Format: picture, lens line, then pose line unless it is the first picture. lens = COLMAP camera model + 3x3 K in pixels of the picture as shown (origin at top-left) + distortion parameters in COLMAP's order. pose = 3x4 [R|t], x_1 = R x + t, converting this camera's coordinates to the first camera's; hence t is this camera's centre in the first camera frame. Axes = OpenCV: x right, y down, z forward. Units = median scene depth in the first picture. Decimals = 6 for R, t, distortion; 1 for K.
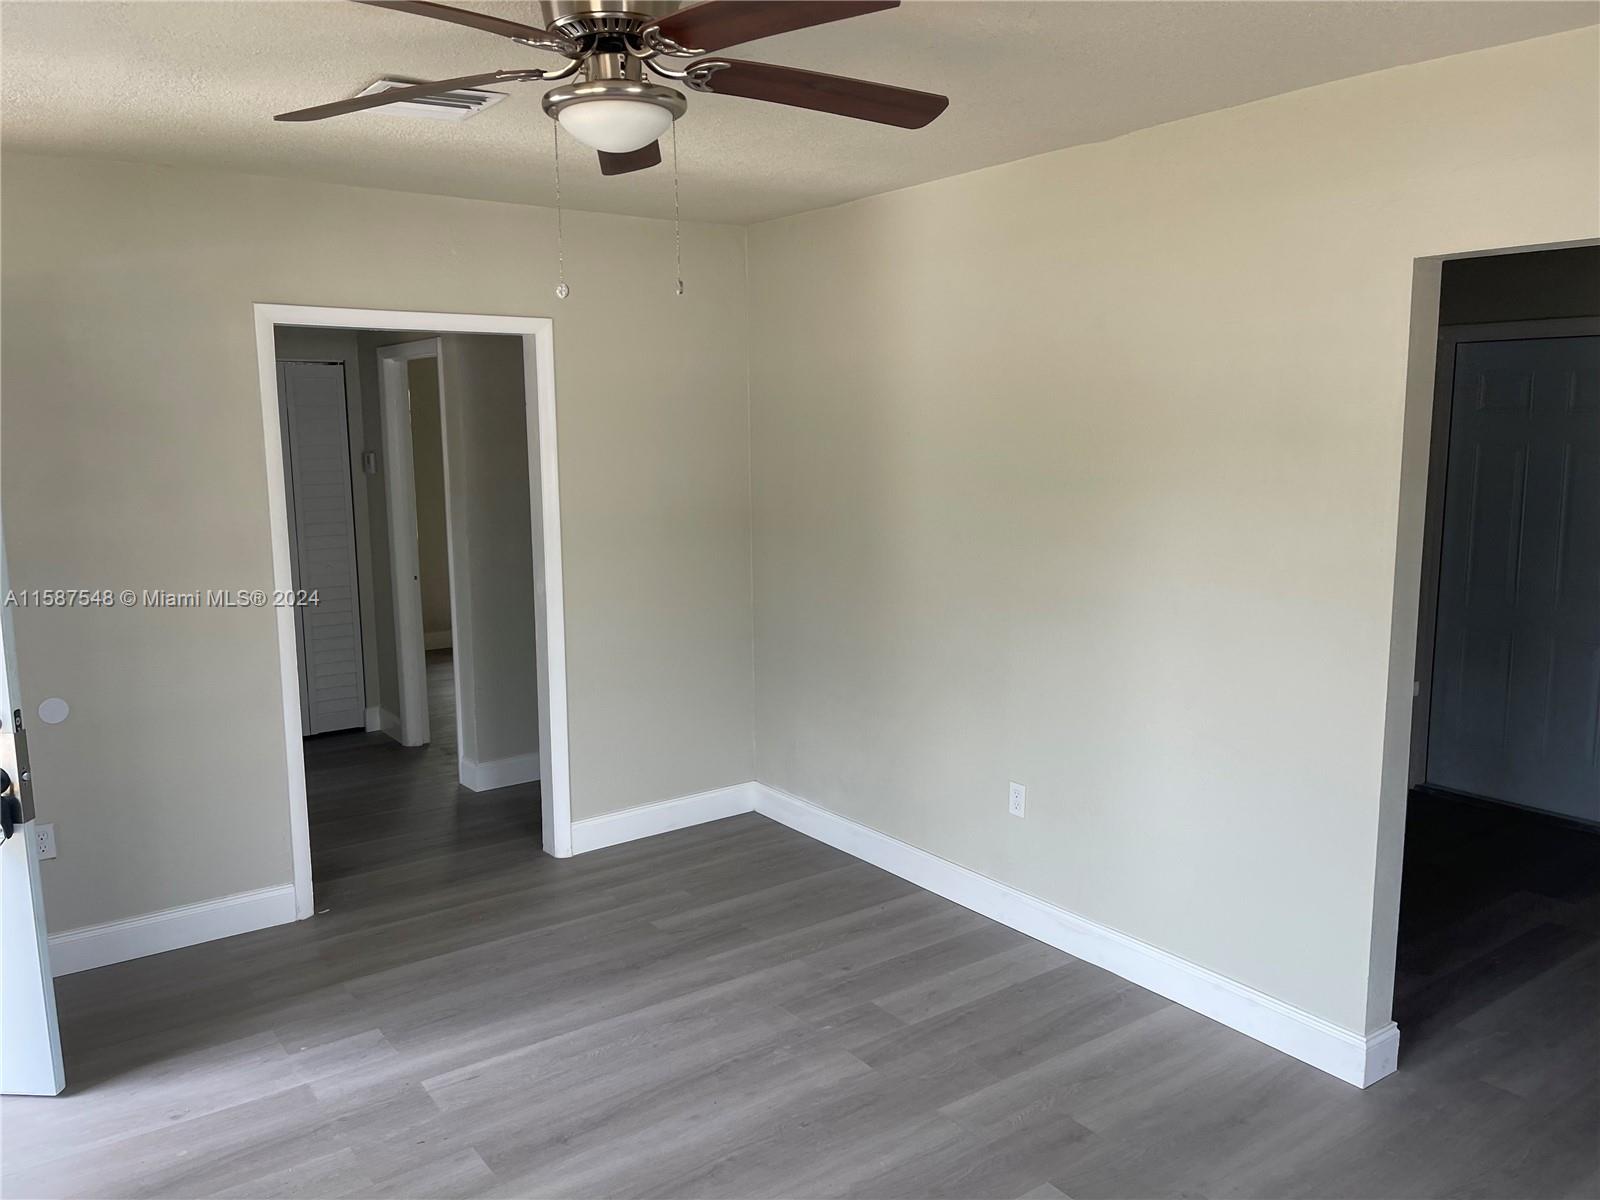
lens RADIAL K [[1184.6, 0, 800.0], [0, 1184.6, 600.0], [0, 0, 1]] dist [0.006670, -0.000147]
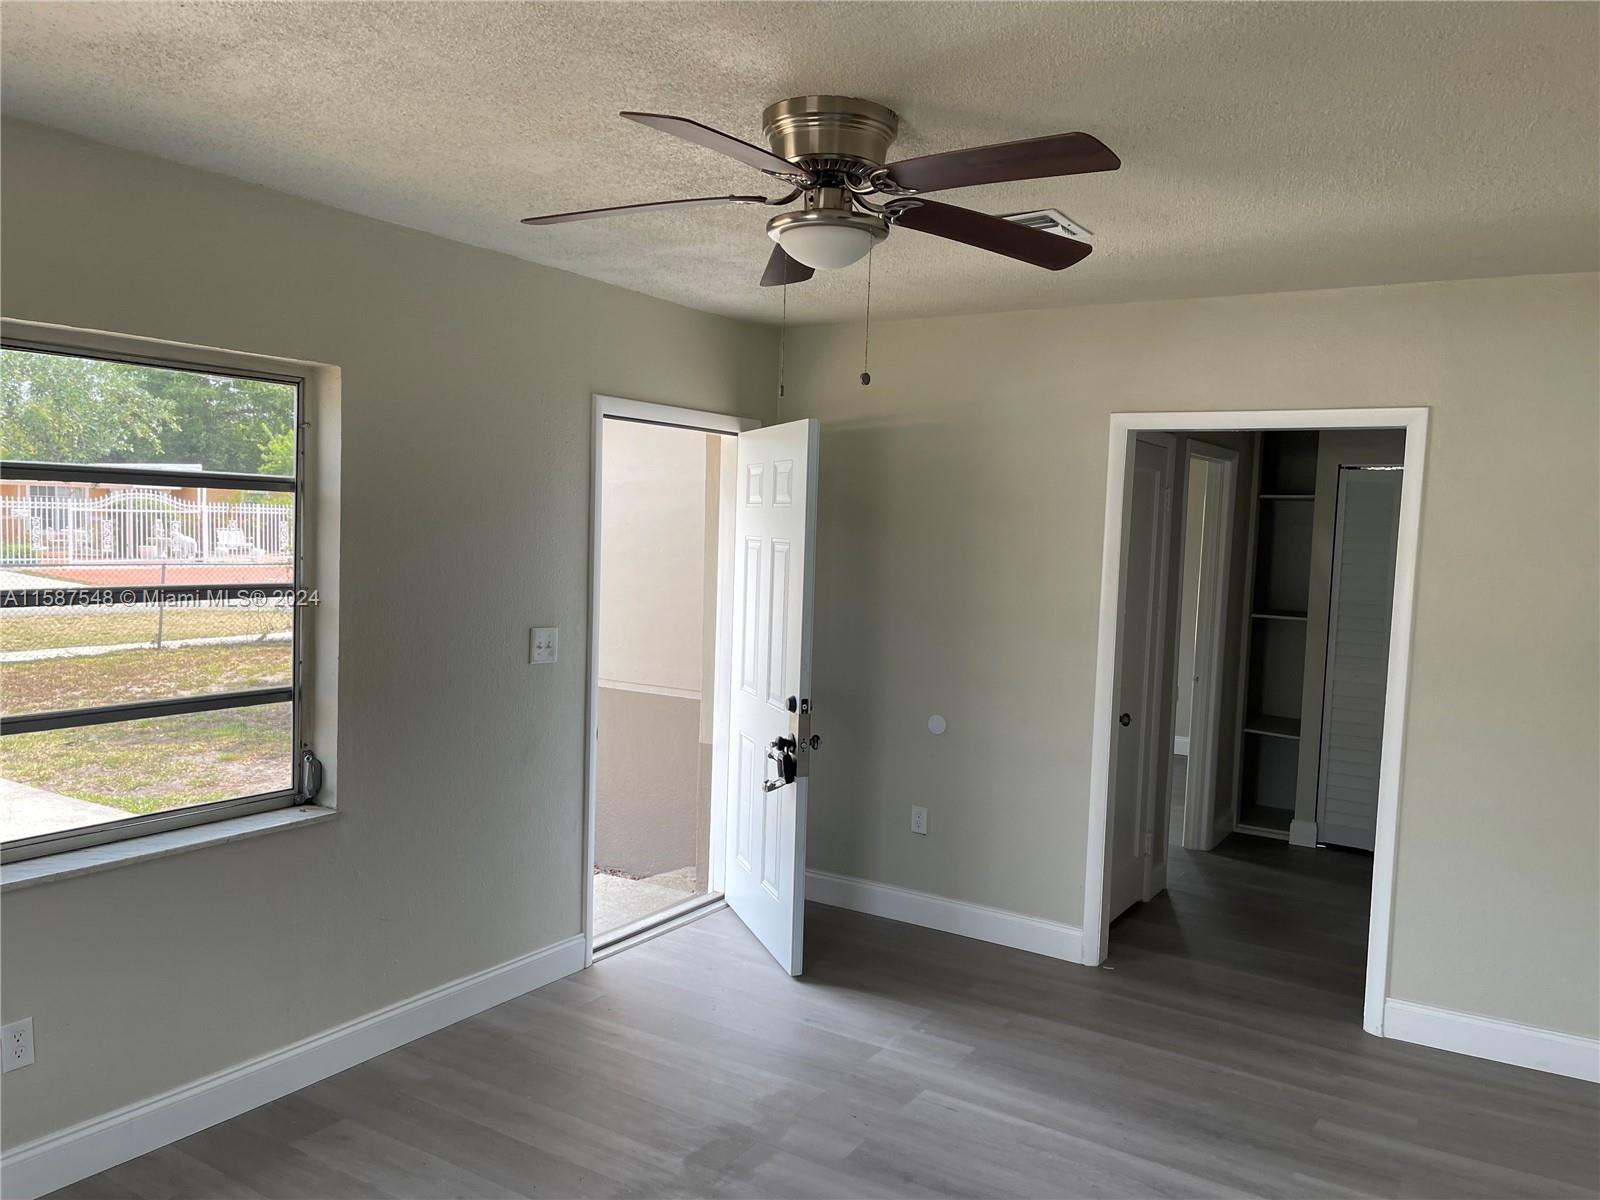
lens RADIAL K [[1202.1, 0, 800.0], [0, 1202.1, 600.0], [0, 0, 1]] dist [-0.001415, -0.004369]
pose [[0.358271, 0.081897, -0.930019, 0.533774], [-0.172435, 0.984812, 0.020295, -0.043502], [0.917556, 0.153097, 0.366951, 0.324891]]
